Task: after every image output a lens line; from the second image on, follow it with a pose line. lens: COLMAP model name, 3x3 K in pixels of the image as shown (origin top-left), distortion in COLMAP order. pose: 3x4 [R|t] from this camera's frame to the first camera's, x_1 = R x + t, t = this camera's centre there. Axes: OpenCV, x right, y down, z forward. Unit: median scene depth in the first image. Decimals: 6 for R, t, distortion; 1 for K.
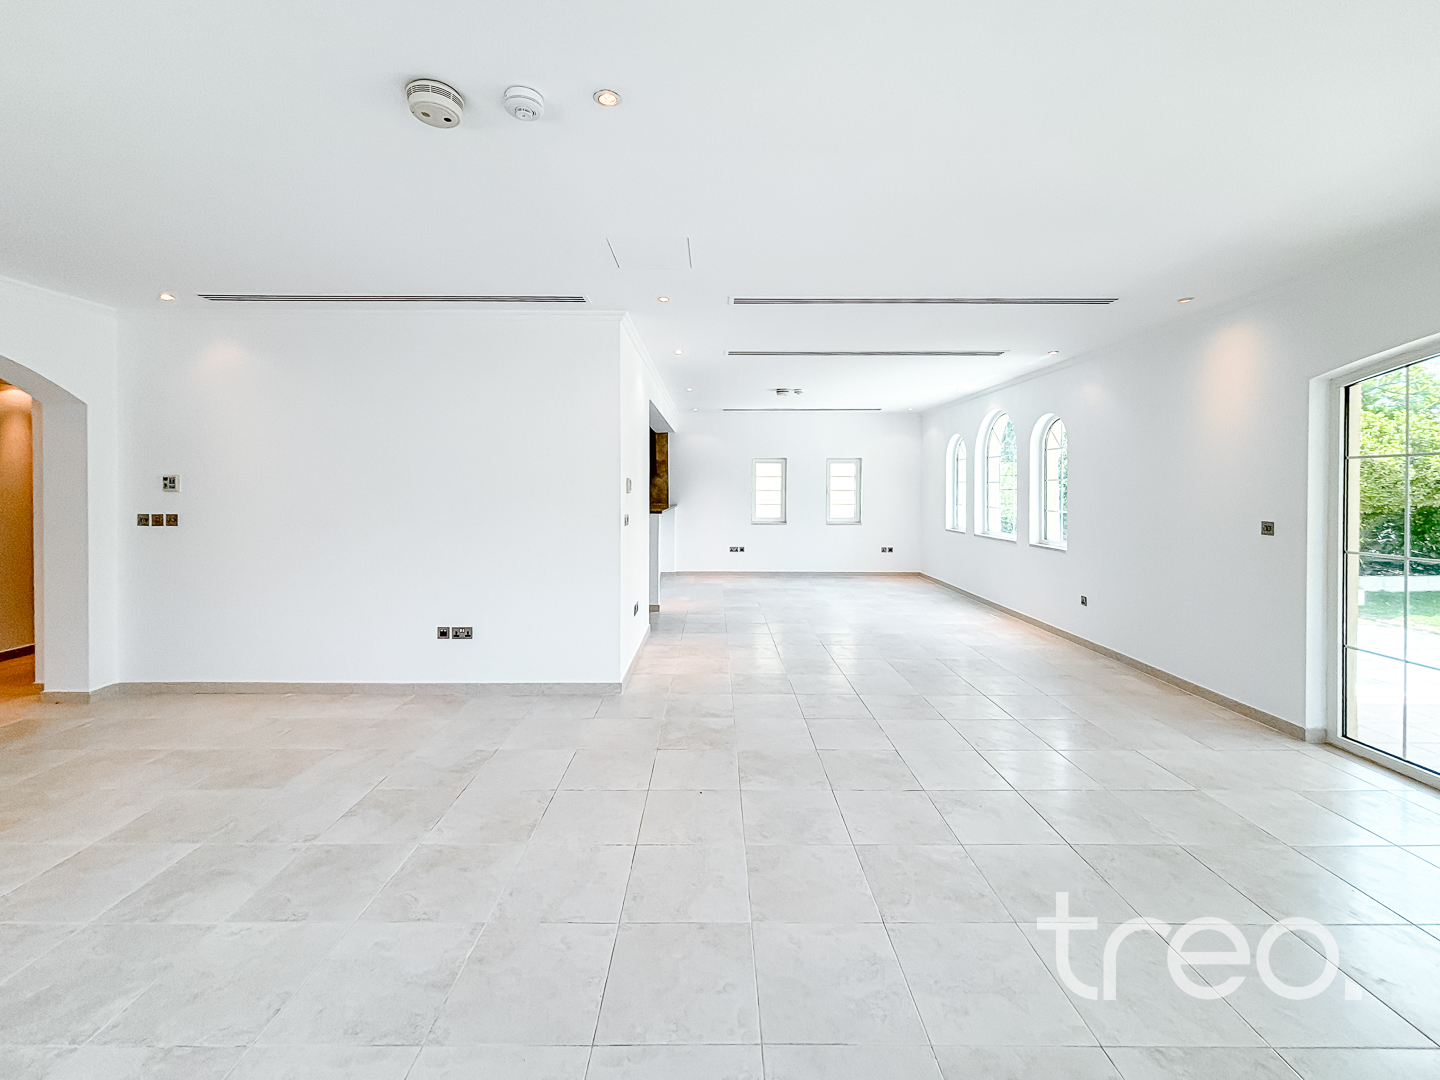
lens RADIAL K [[595.1, 0, 719.1], [0, 595.1, 506.2], [0, 0, 1]] dist [0.007512, -0.000855]
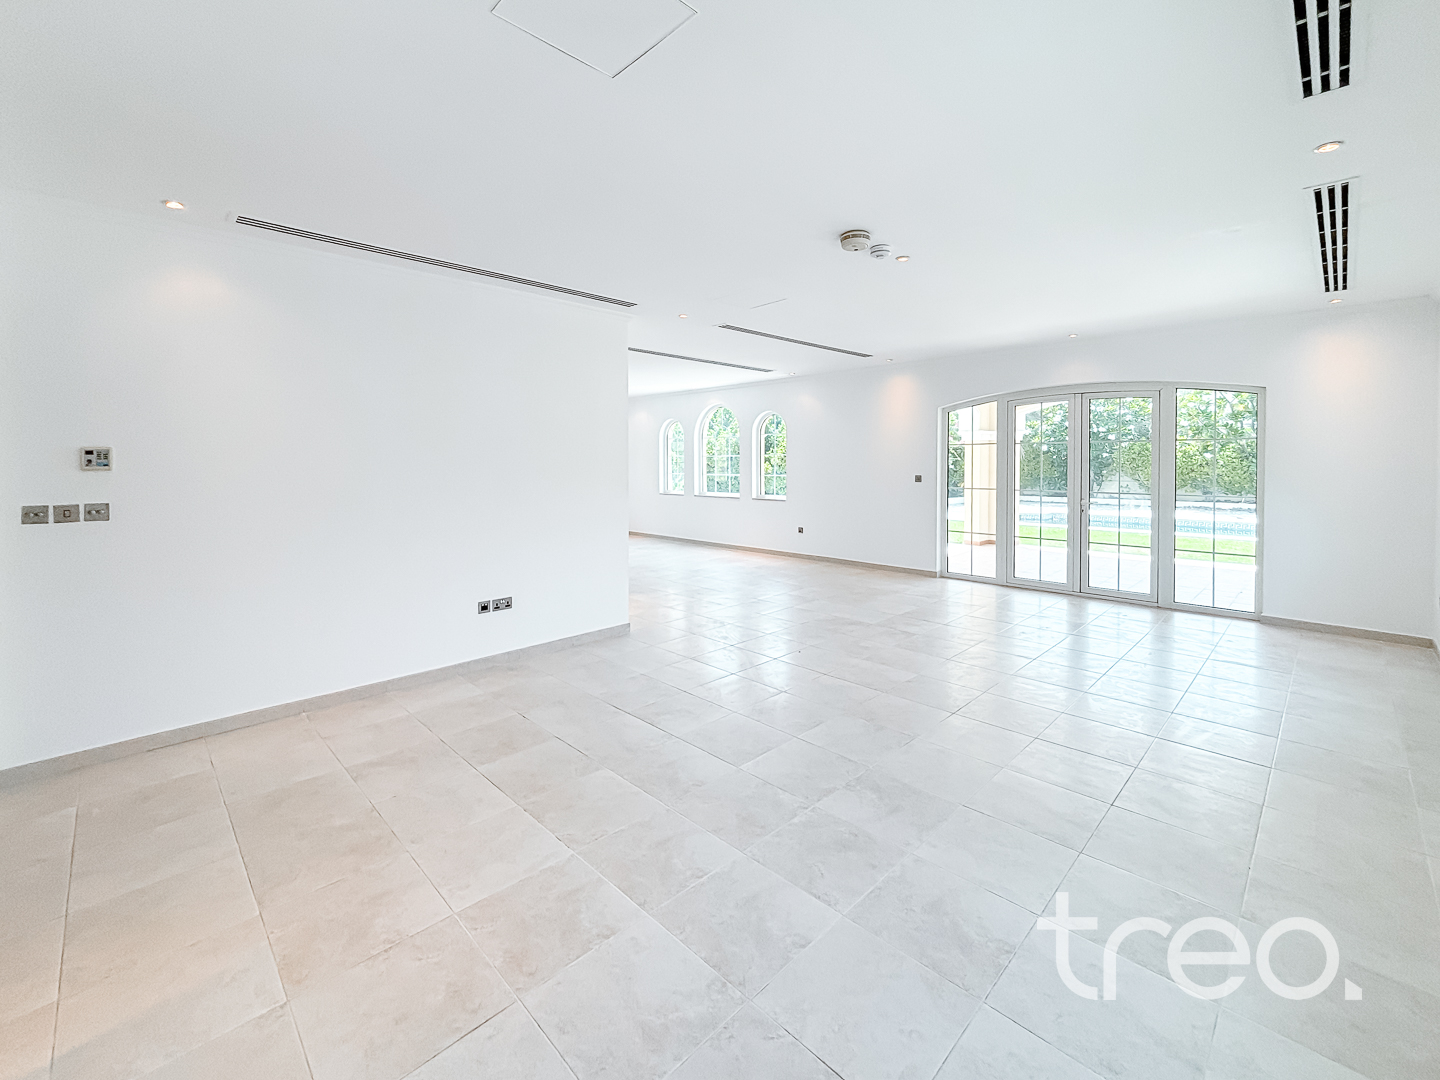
lens RADIAL K [[599.7, 0, 716.2], [0, 599.7, 483.8], [0, 0, 1]] dist [0.010707, -0.000112]
pose [[0.718872, -0.033403, 0.694339, -0.878369], [0.027402, 0.999430, 0.019710, -0.003565], [-0.694602, 0.004857, 0.719378, 0.003182]]
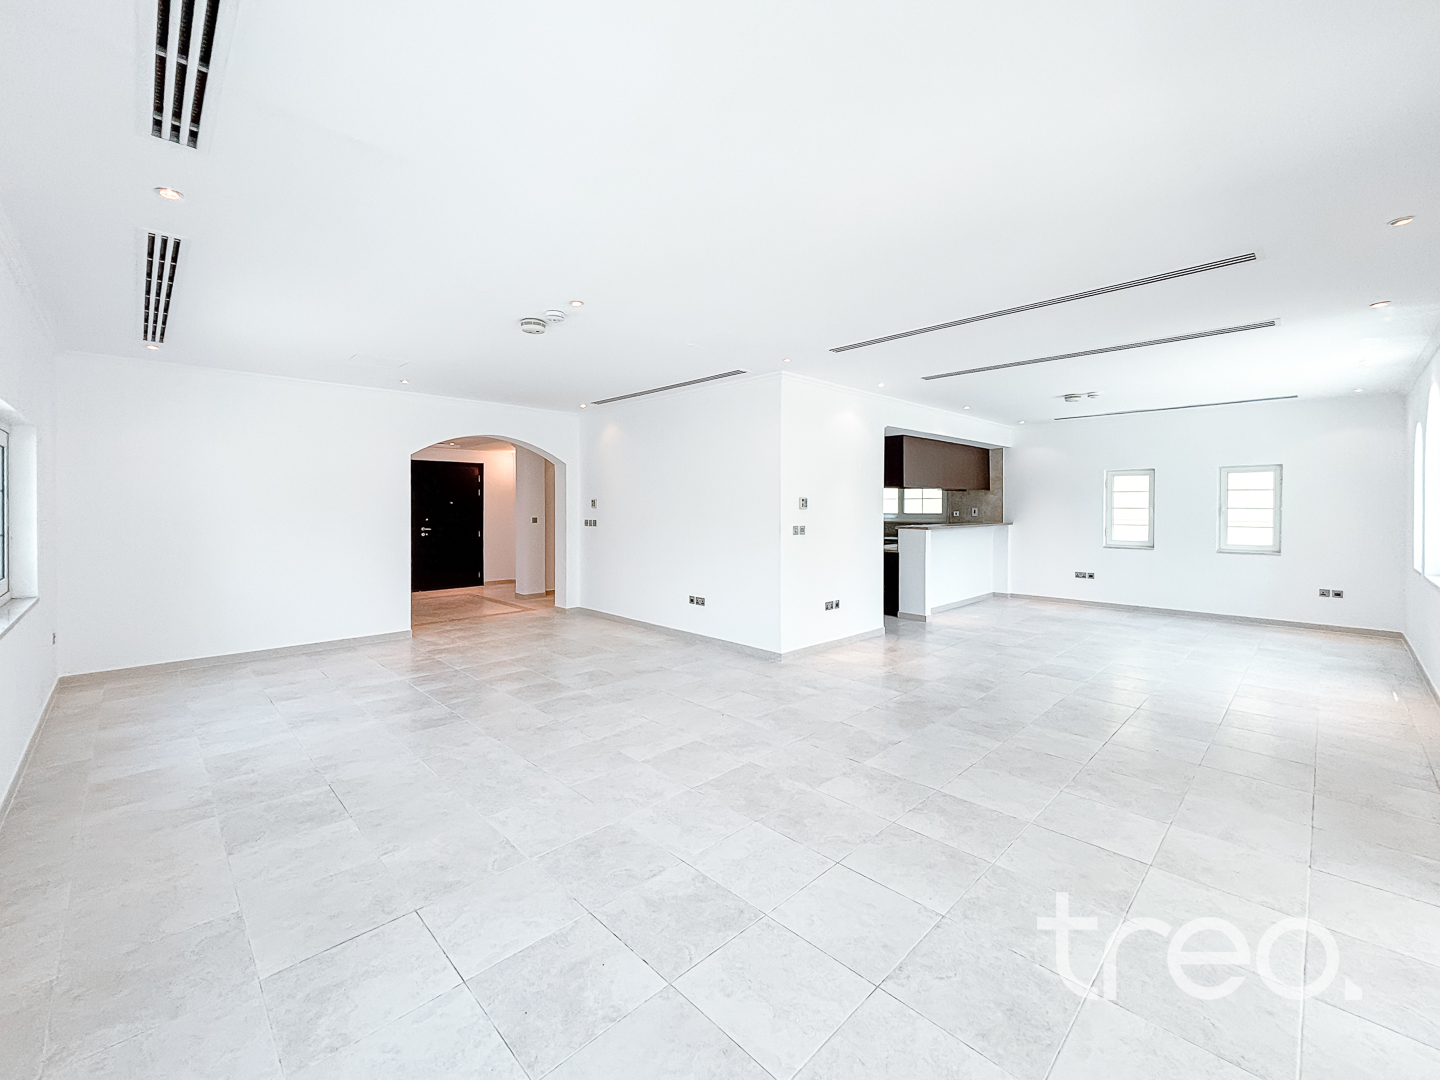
lens RADIAL K [[595.1, 0, 719.1], [0, 595.1, 506.2], [0, 0, 1]] dist [0.007512, -0.000855]
pose [[0.696745, -0.001161, -0.717318, 0.673053], [-0.022527, 0.999470, -0.023499, 0.008868], [0.716965, 0.032532, 0.696350, -0.011093]]
